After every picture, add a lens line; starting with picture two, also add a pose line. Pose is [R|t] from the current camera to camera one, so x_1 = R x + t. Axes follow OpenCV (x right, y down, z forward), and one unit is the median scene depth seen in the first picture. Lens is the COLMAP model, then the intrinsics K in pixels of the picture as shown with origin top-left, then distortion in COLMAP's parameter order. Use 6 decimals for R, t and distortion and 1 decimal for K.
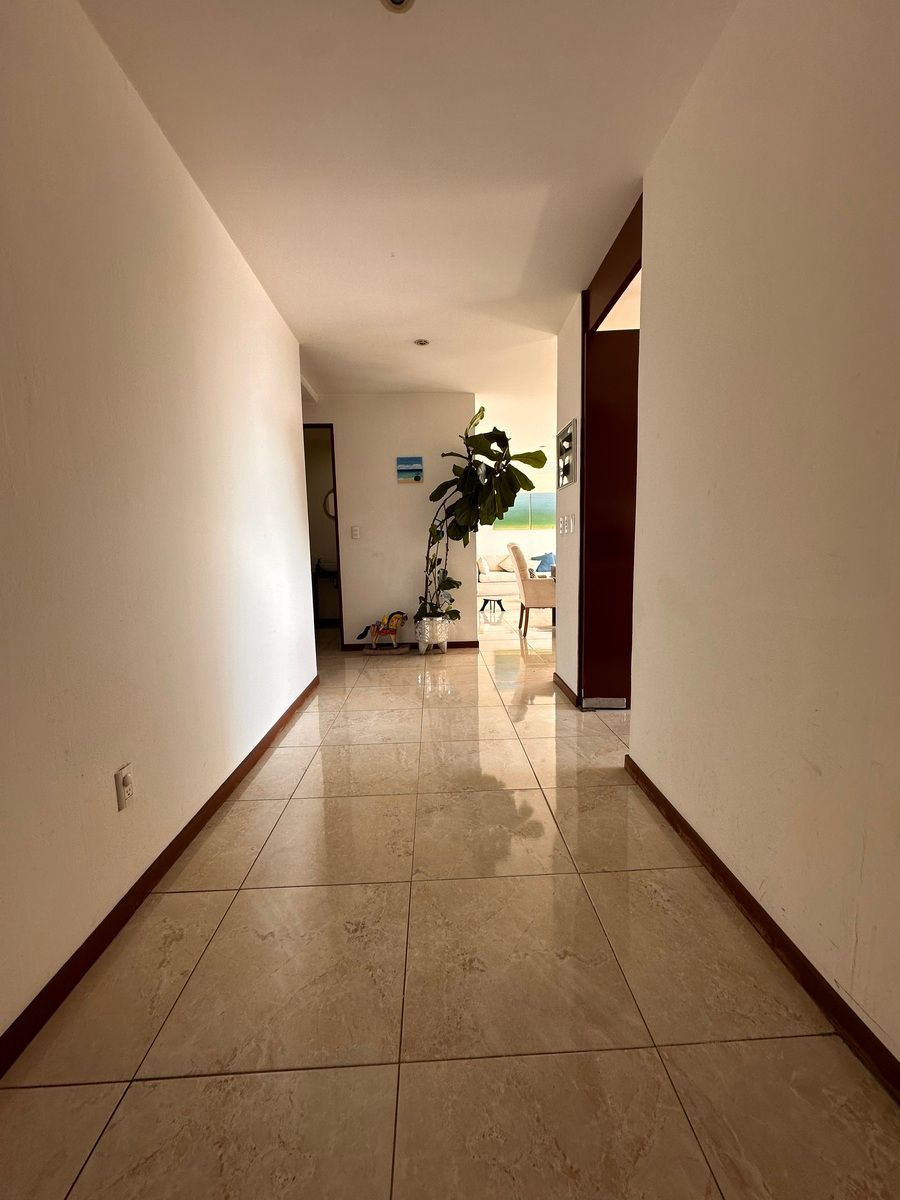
lens RADIAL K [[478.8, 0, 449.9], [0, 478.8, 601.1], [0, 0, 1]] dist [-0.001953, 0.000381]
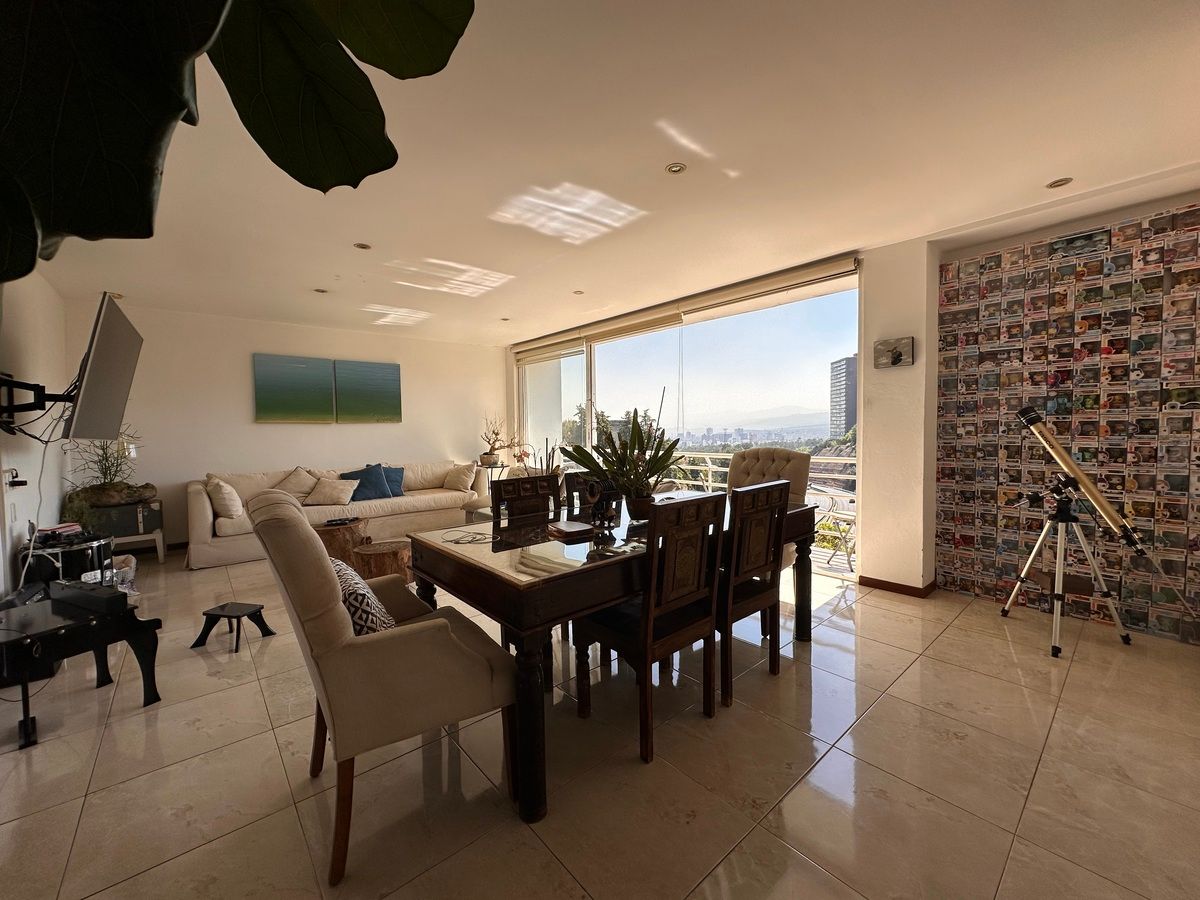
lens RADIAL K [[478.8, 0, 601.1], [0, 478.8, 447.4], [0, 0, 1]] dist [-0.001953, 0.000381]
pose [[0.780692, -0.013503, 0.624770, 0.081279], [0.071816, 0.995081, -0.068233, -0.085914], [-0.620776, 0.098137, 0.777822, 0.508438]]
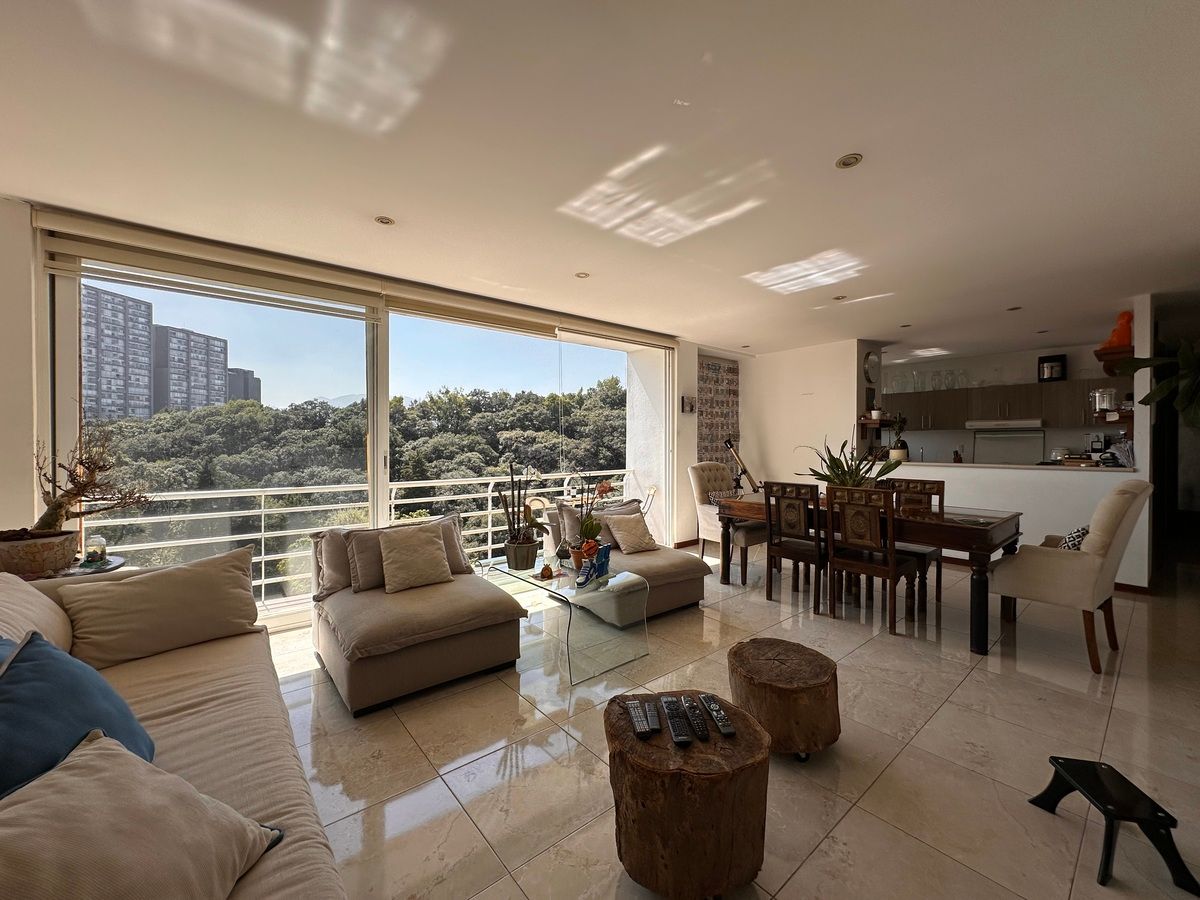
lens RADIAL K [[478.8, 0, 601.3], [0, 478.8, 448.1], [0, 0, 1]] dist [-0.001953, 0.000381]
pose [[-0.612104, 0.015226, 0.790630, 0.056682], [0.112103, 0.991388, 0.067698, -0.188753], [-0.782791, 0.130070, -0.608540, 1.303289]]
